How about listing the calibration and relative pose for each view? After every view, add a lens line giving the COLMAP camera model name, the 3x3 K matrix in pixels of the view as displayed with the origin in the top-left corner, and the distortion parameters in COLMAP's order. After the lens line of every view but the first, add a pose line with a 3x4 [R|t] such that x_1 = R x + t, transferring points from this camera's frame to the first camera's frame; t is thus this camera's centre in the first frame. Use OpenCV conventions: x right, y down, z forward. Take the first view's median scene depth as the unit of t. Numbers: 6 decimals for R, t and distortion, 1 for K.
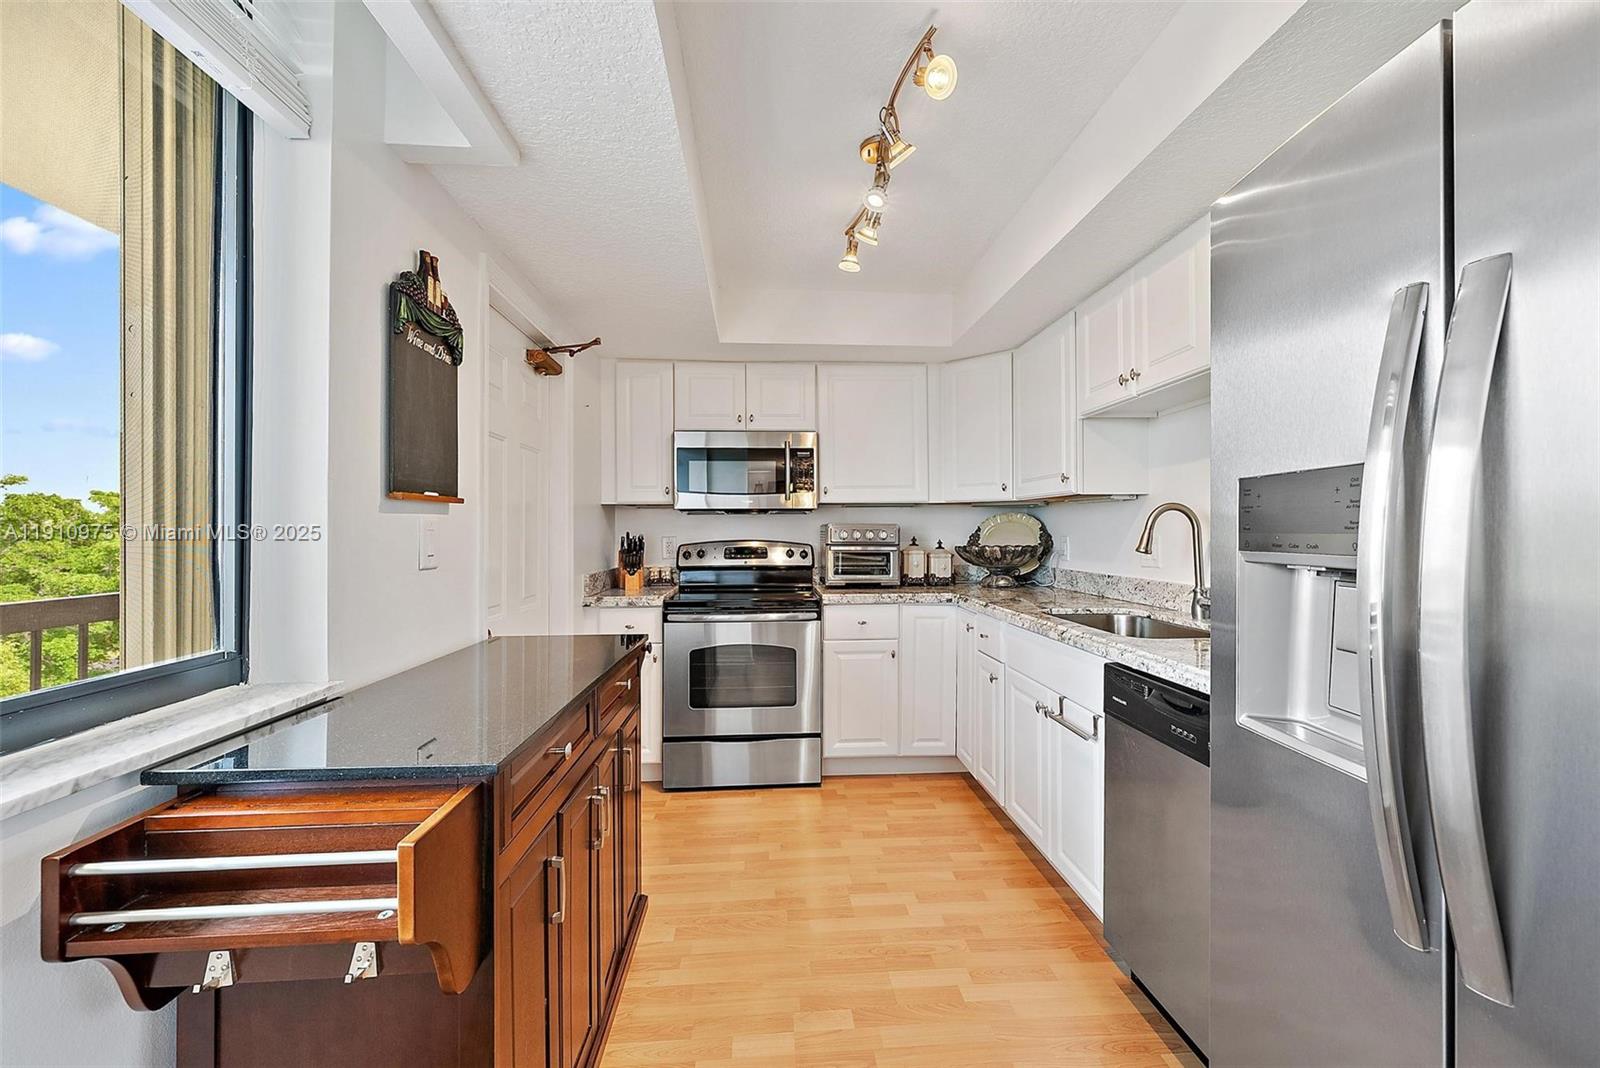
lens RADIAL K [[630.8, 0, 804.2], [0, 630.8, 530.2], [0, 0, 1]] dist [-0.000457, -0.000051]
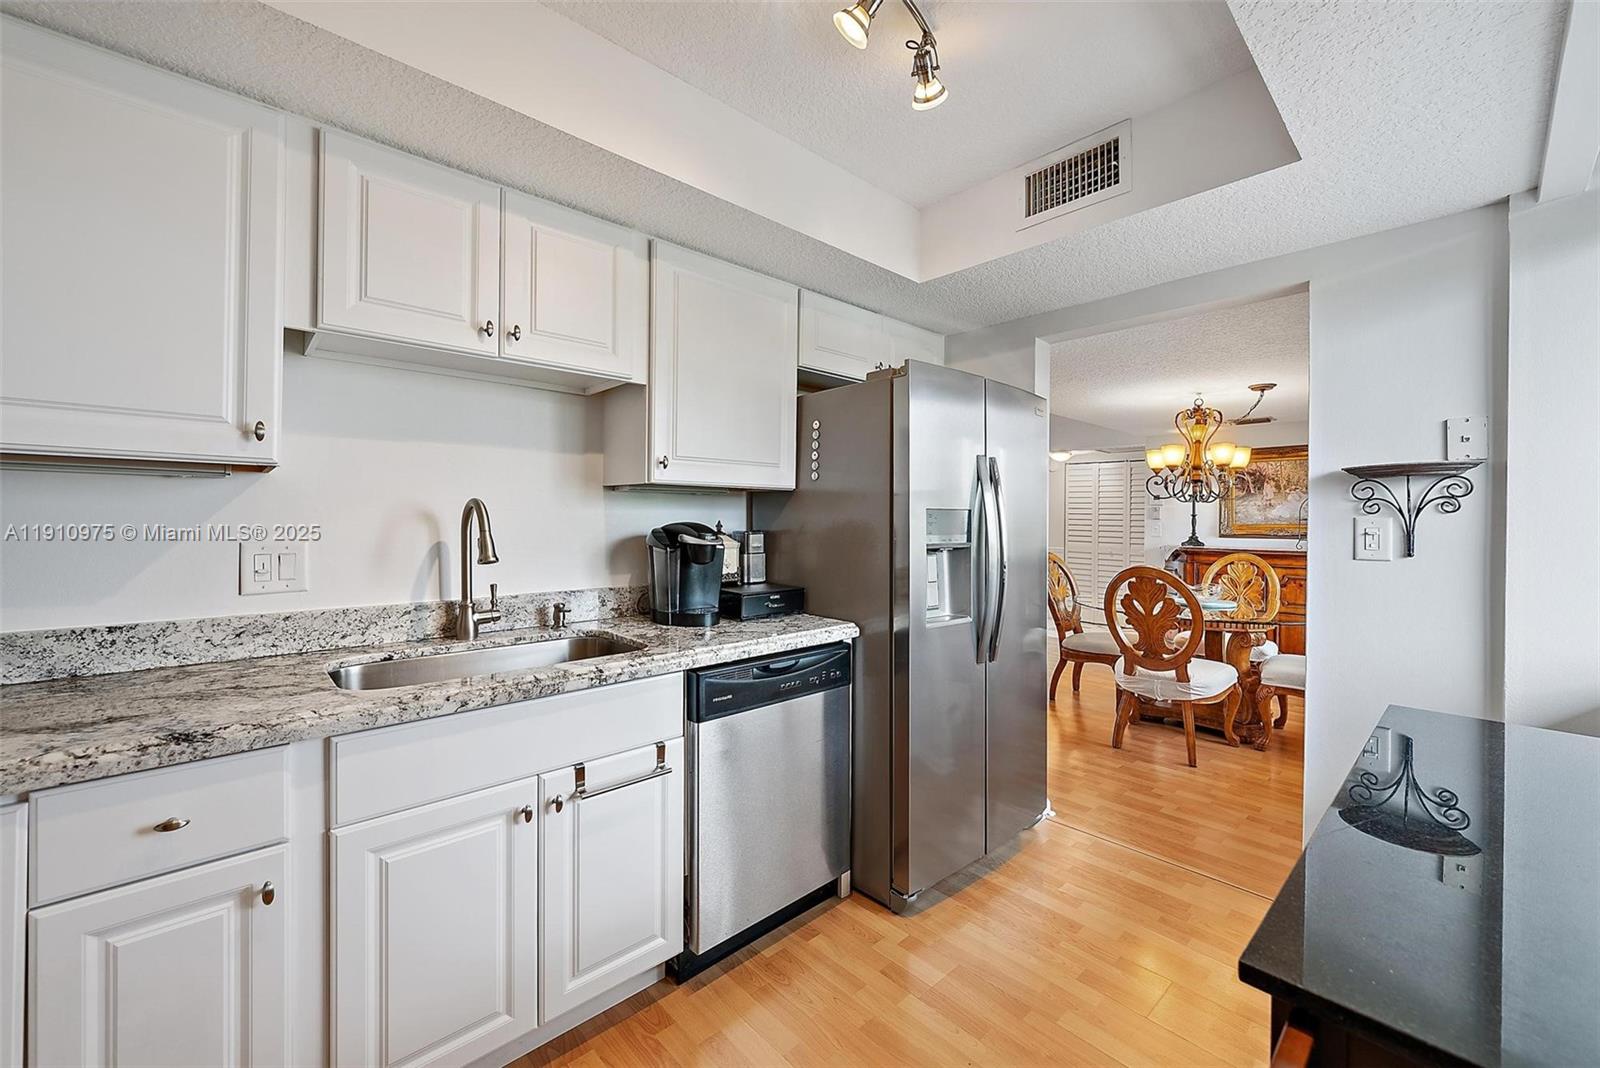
lens RADIAL K [[630.8, 0, 804.7], [0, 630.8, 522.9], [0, 0, 1]] dist [-0.000457, -0.000051]
pose [[-0.627553, -0.008469, 0.778527, -0.254133], [-0.007042, 0.999962, 0.005201, -0.016318], [-0.778542, -0.002218, -0.627589, 1.007619]]
